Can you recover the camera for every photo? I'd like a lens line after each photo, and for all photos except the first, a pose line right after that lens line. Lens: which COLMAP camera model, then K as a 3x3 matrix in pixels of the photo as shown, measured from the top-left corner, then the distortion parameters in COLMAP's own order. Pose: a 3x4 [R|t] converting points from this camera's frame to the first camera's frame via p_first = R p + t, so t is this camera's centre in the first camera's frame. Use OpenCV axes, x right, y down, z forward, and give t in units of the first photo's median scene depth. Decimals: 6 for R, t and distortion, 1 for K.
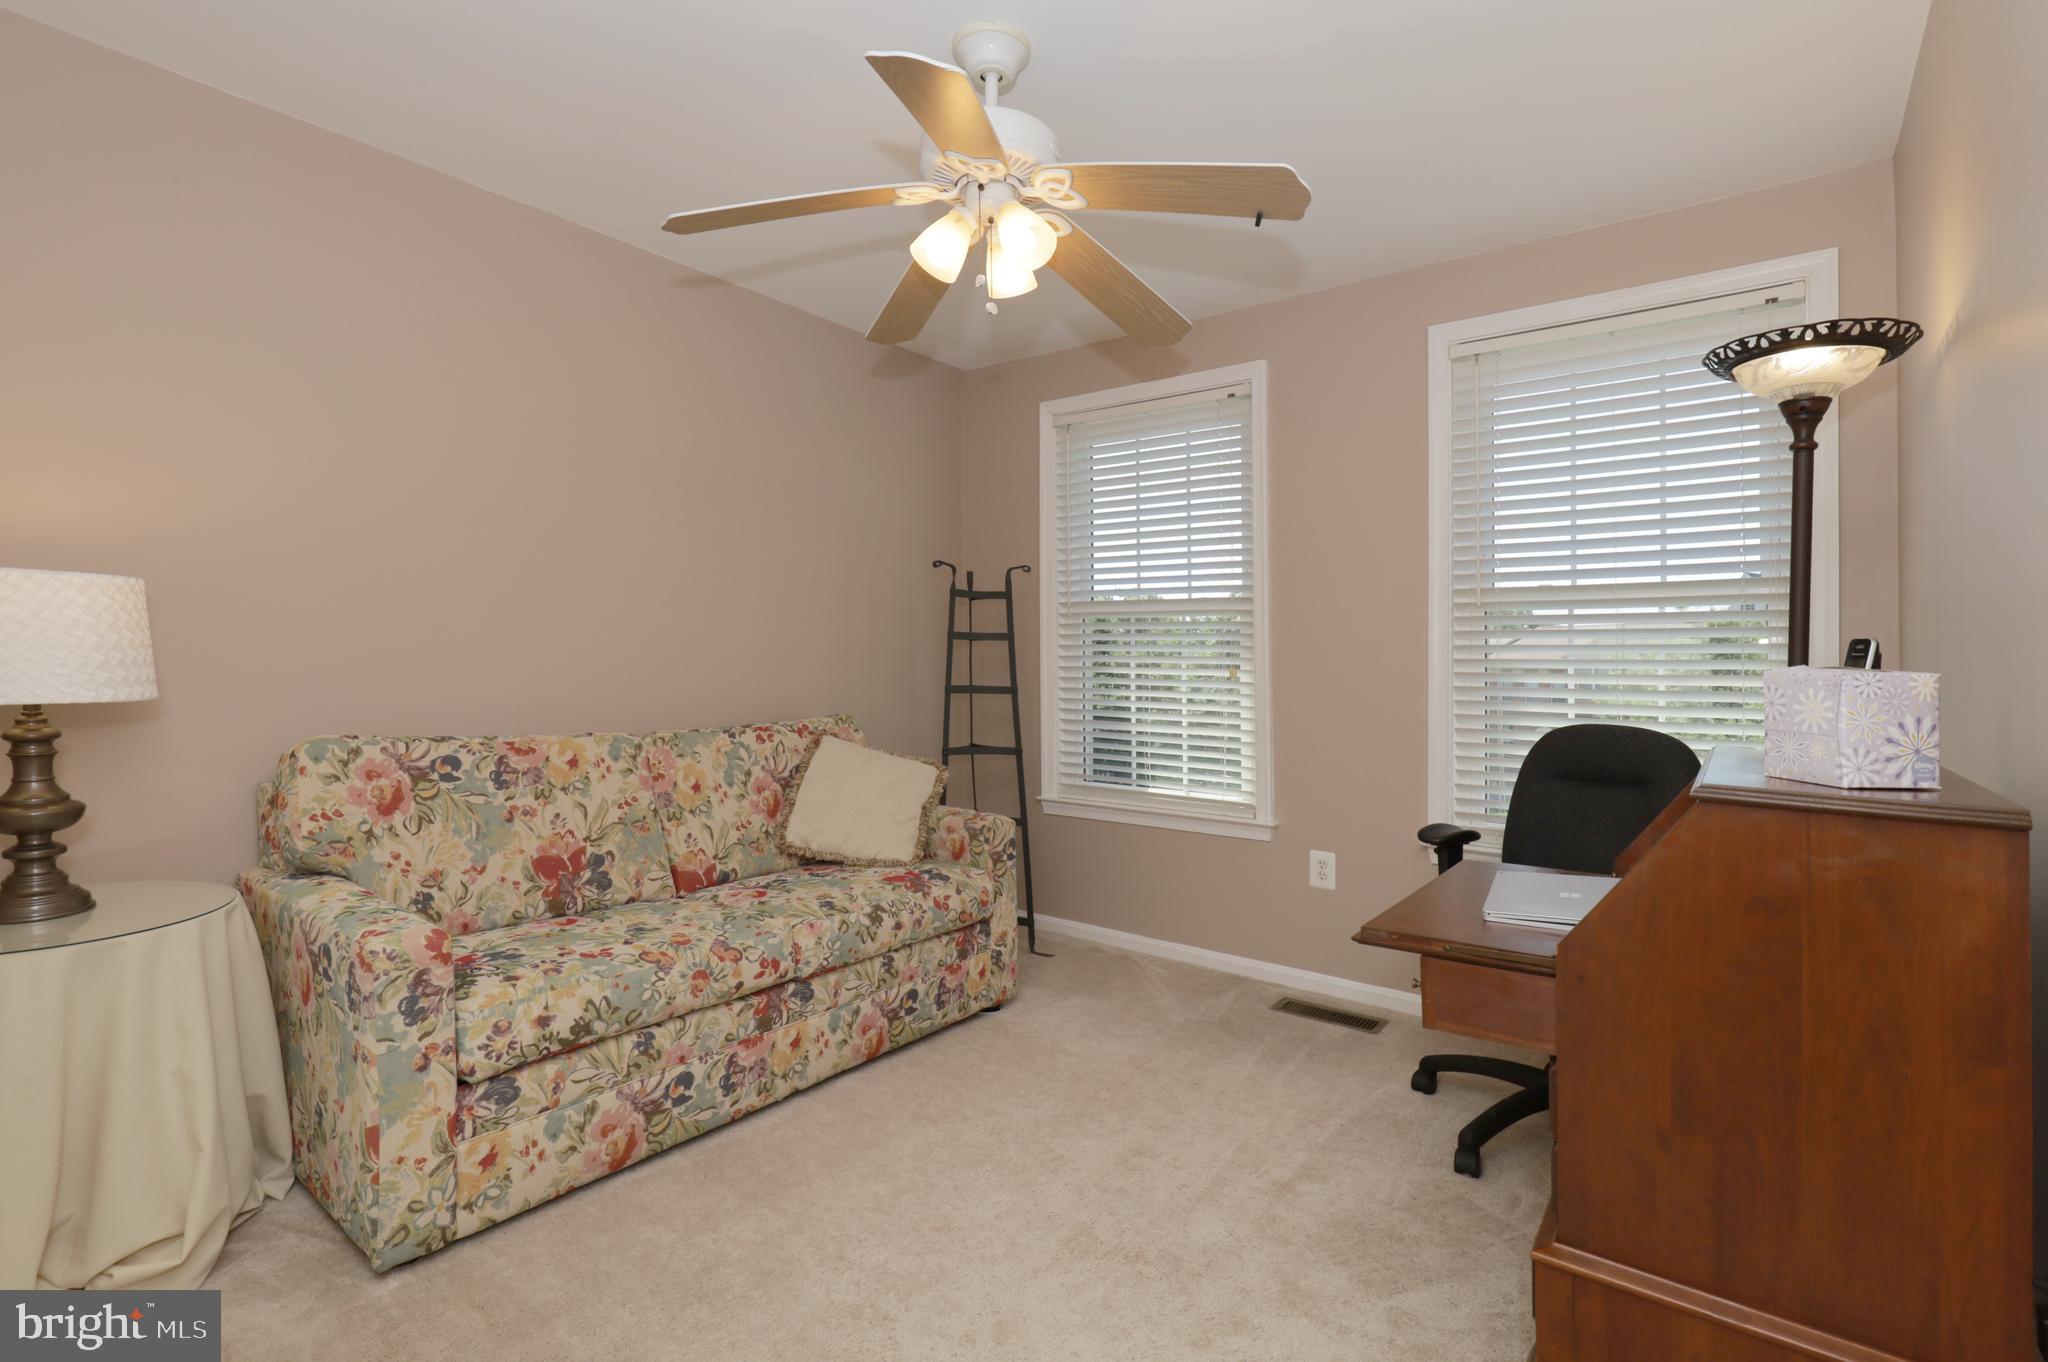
lens RADIAL K [[944.9, 0, 1017.9], [0, 944.9, 673.4], [0, 0, 1]] dist [0.000671, 0.000256]
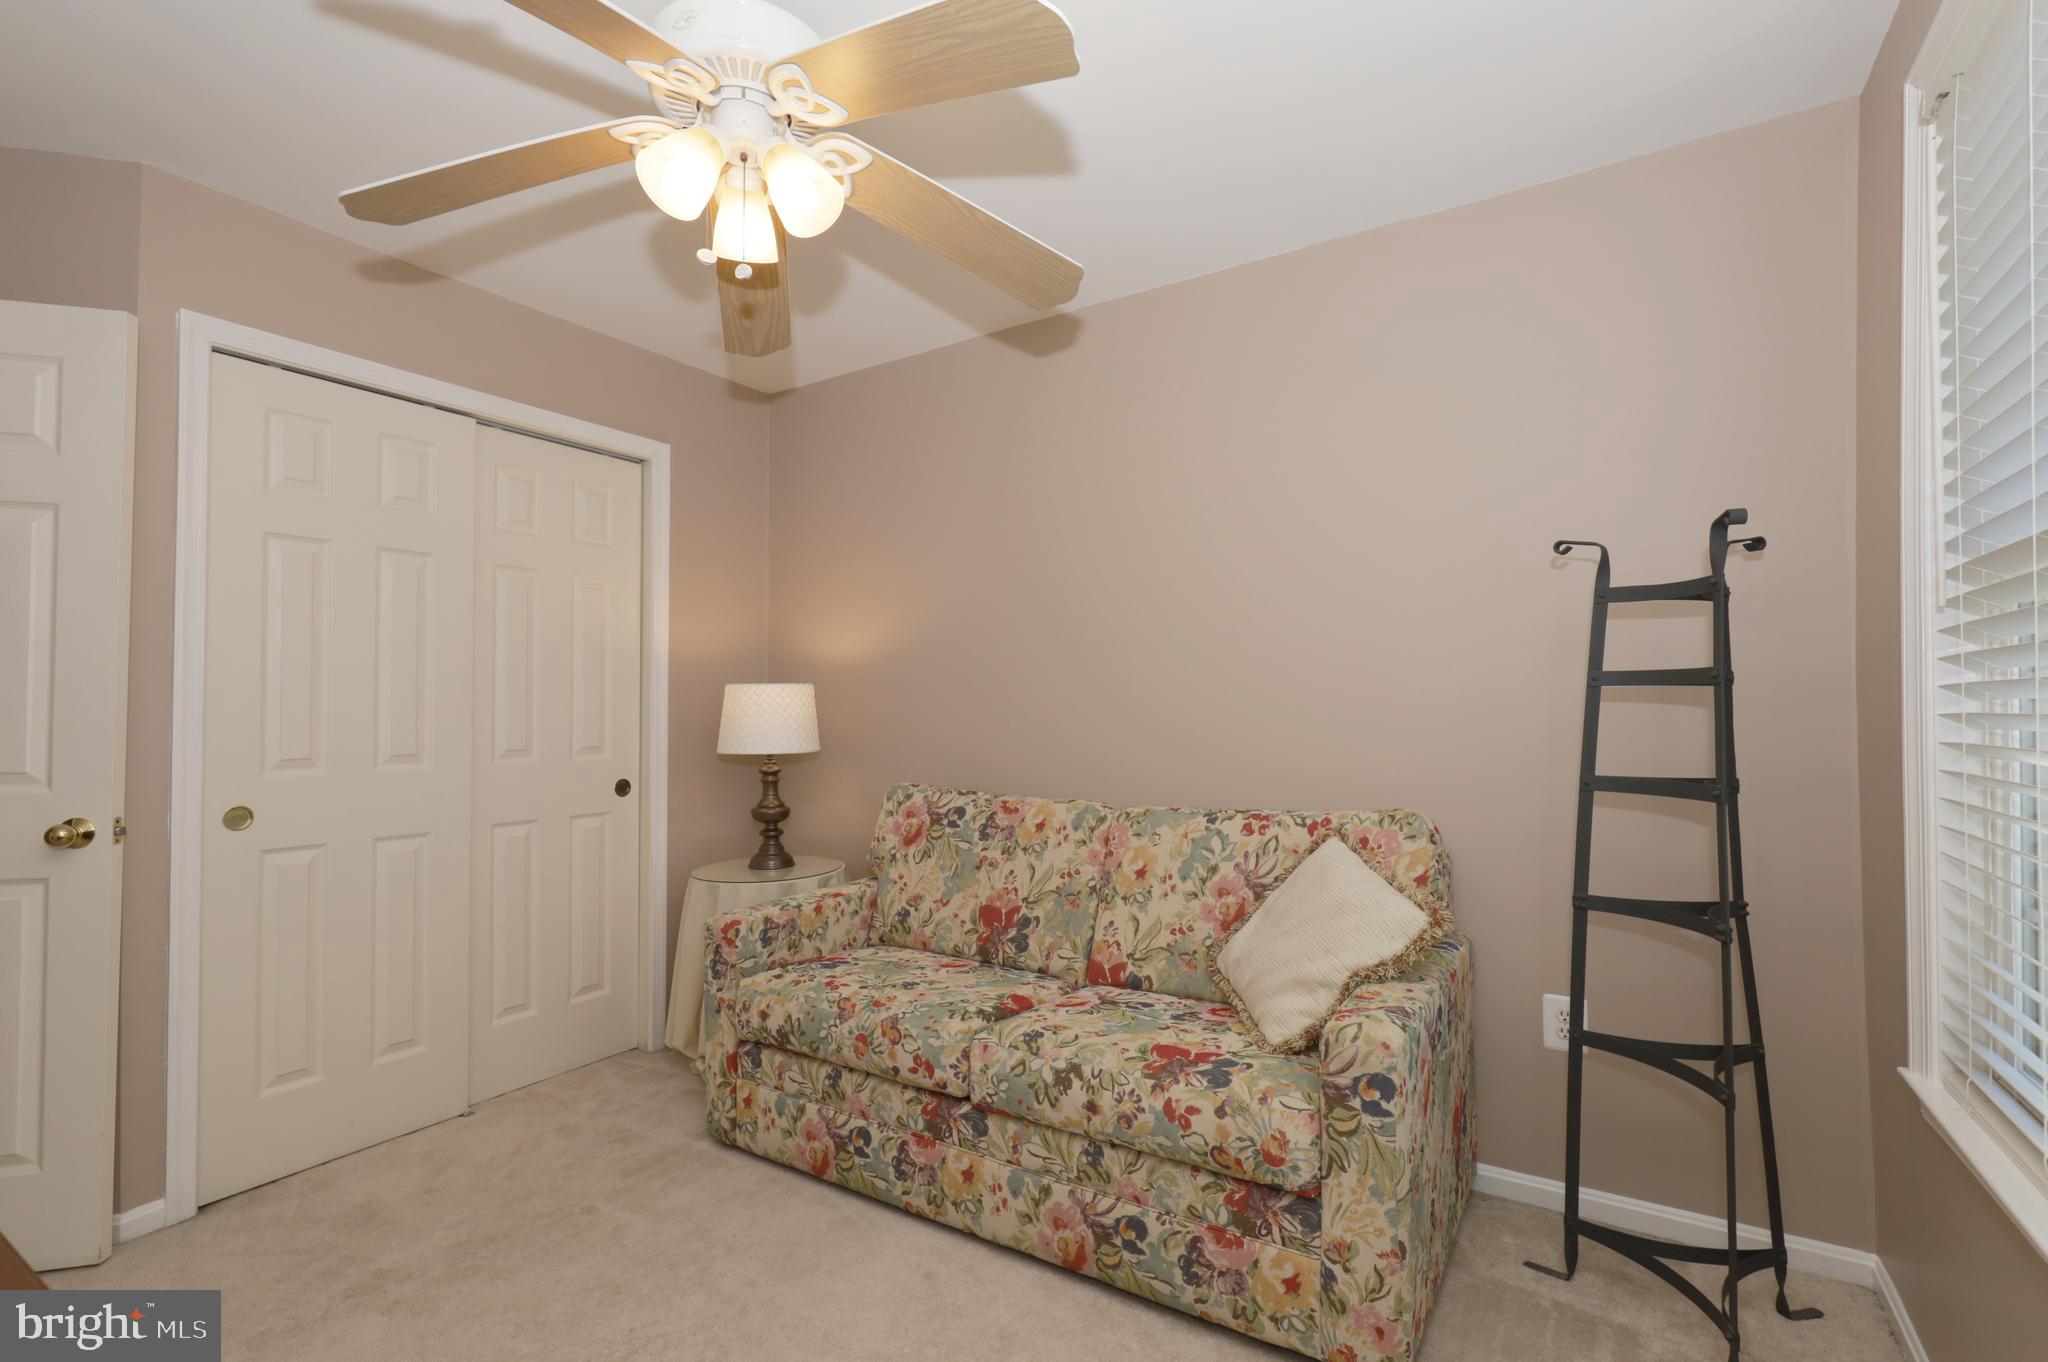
lens RADIAL K [[944.9, 0, 1039.4], [0, 944.9, 715.7], [0, 0, 1]] dist [0.000671, 0.000256]
pose [[0.093886, -0.008126, -0.995550, 0.609369], [-0.005716, 0.999946, -0.008701, -0.020494], [0.995567, 0.006508, 0.093834, 0.944271]]
